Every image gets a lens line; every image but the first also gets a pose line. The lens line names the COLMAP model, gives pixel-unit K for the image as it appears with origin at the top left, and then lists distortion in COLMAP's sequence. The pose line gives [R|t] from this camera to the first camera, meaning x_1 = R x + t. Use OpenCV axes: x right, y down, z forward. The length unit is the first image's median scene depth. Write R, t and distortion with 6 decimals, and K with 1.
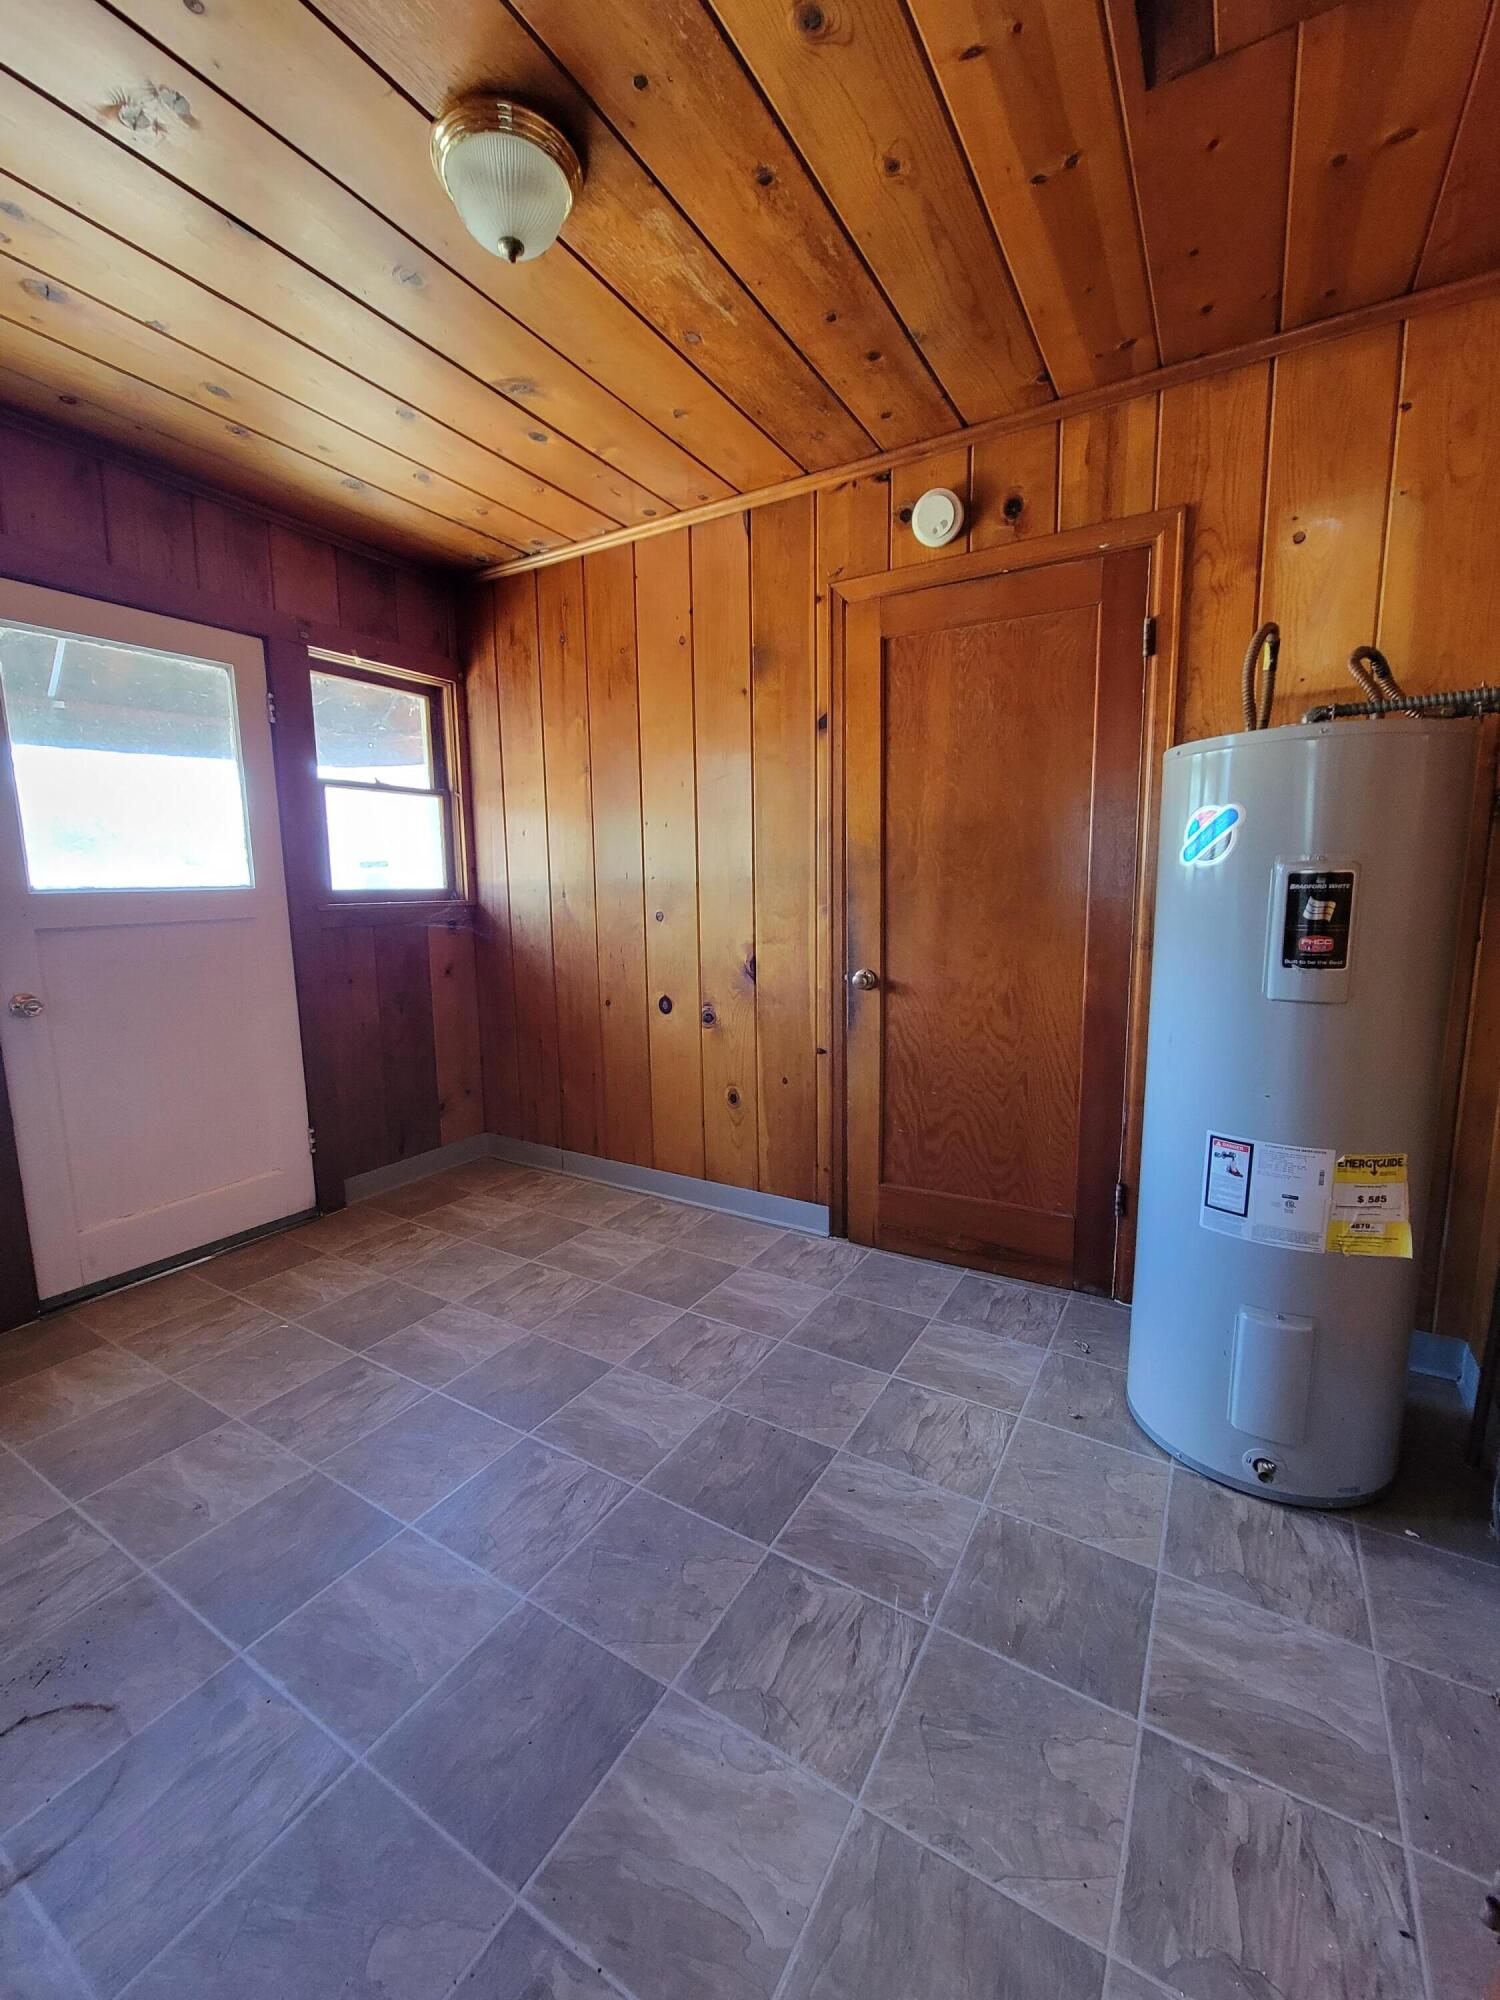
lens RADIAL K [[821.1, 0, 738.1], [0, 821.1, 1002.3], [0, 0, 1]] dist [0.001606, -0.001293]
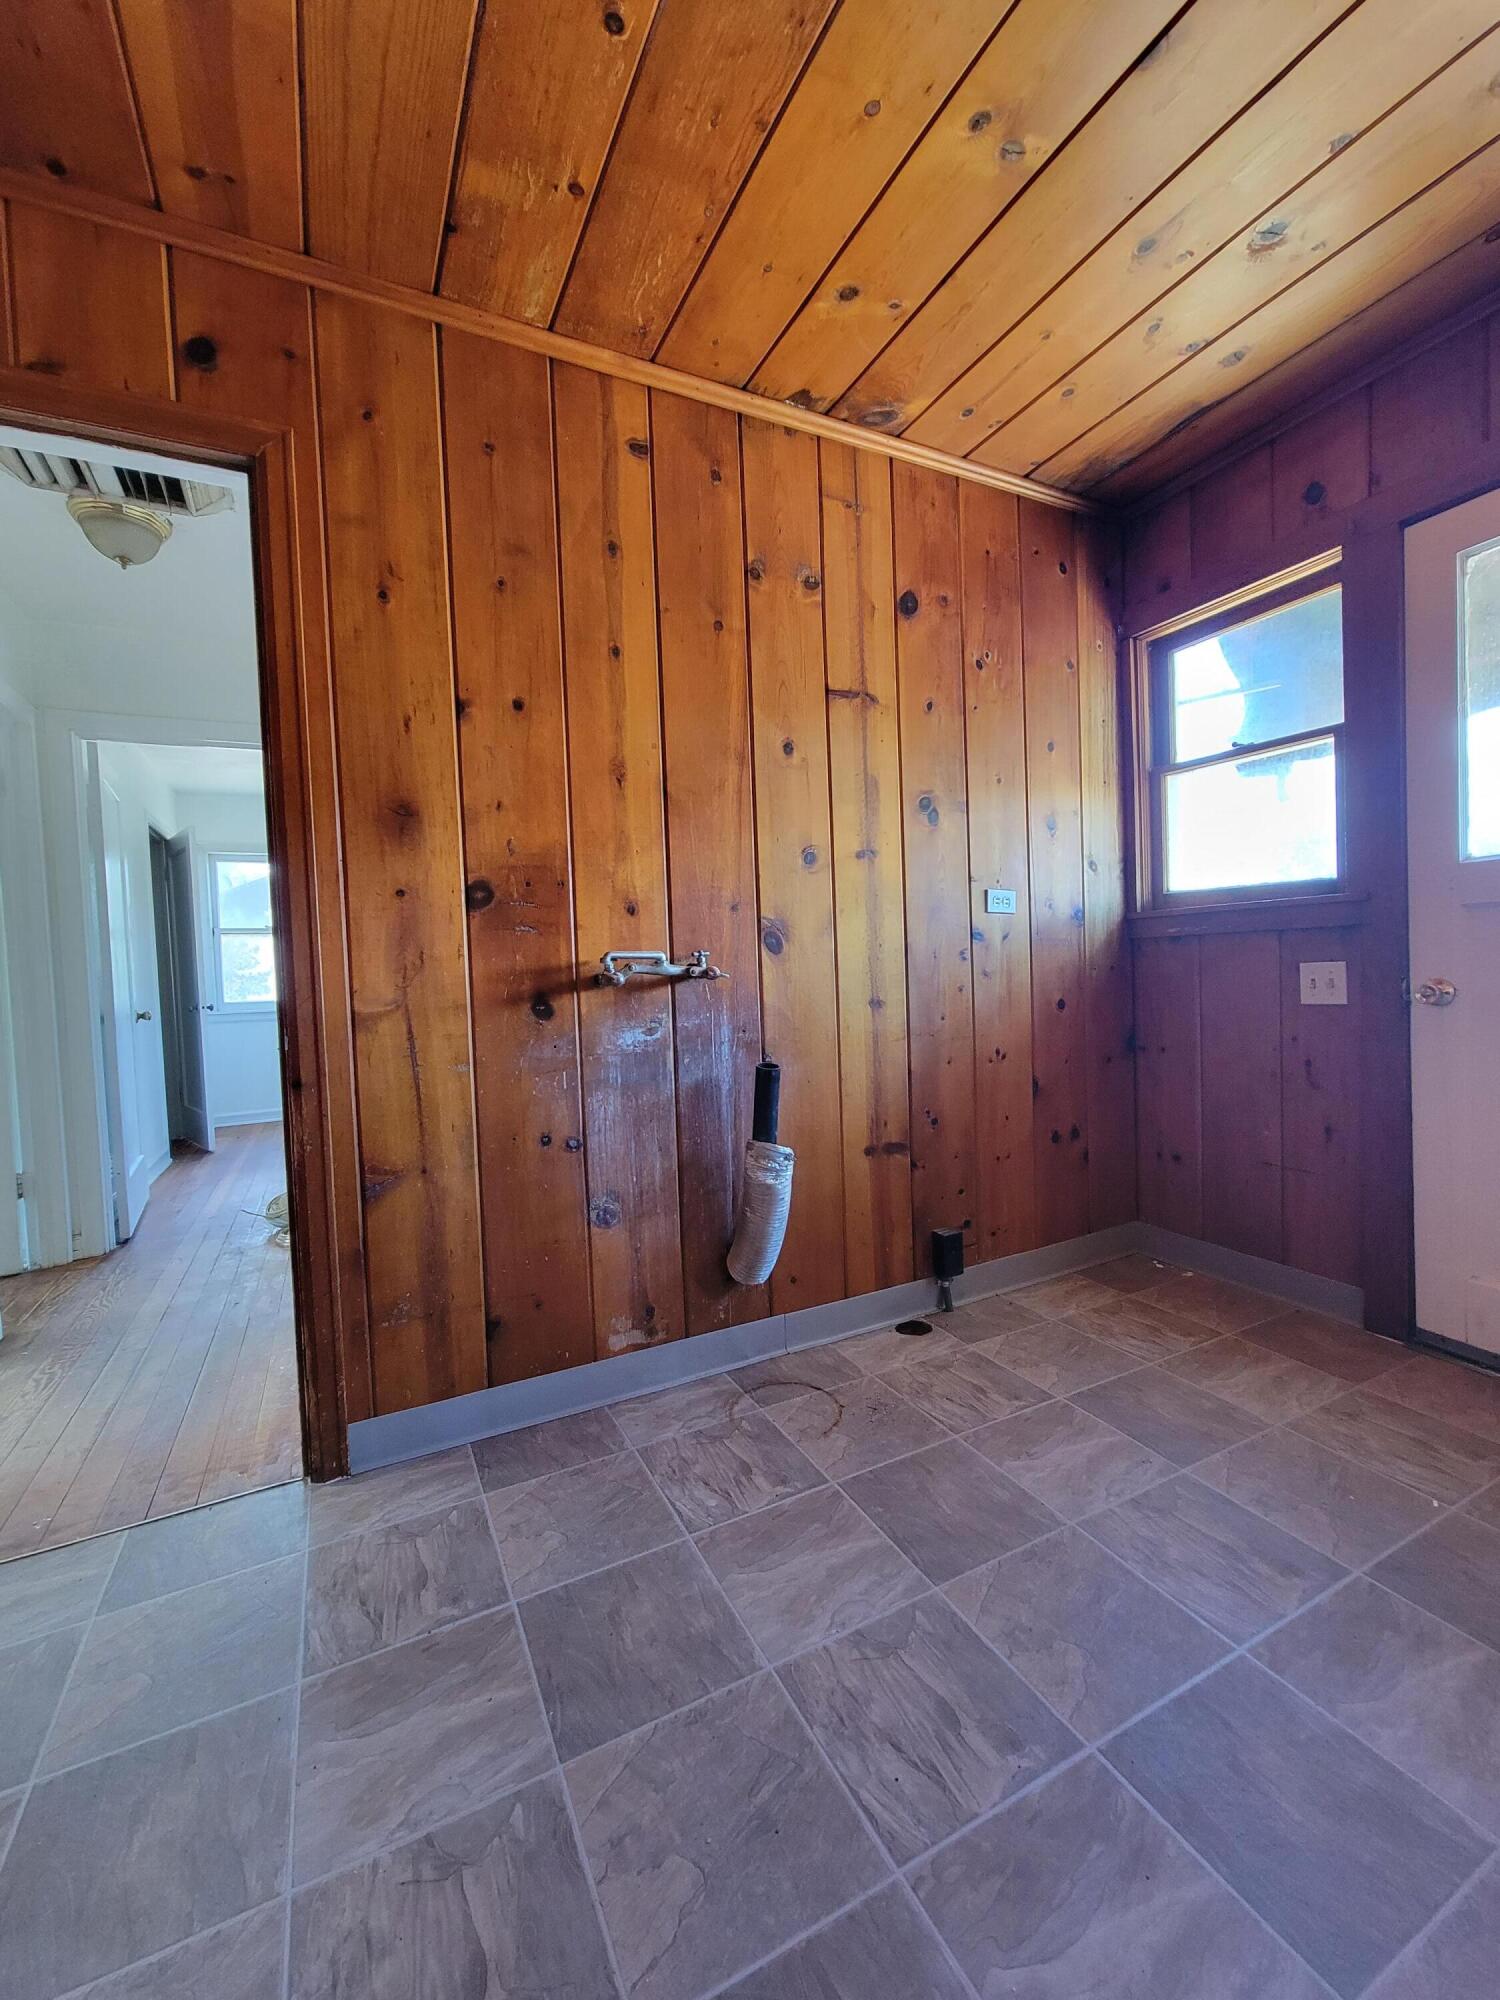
lens RADIAL K [[821.1, 0, 754.9], [0, 821.1, 992.0], [0, 0, 1]] dist [0.001606, -0.001293]
pose [[-0.522095, 0.060333, -0.850751, 0.470468], [-0.078971, 0.989790, 0.118656, -0.080669], [0.849224, 0.129134, -0.511999, 1.445263]]
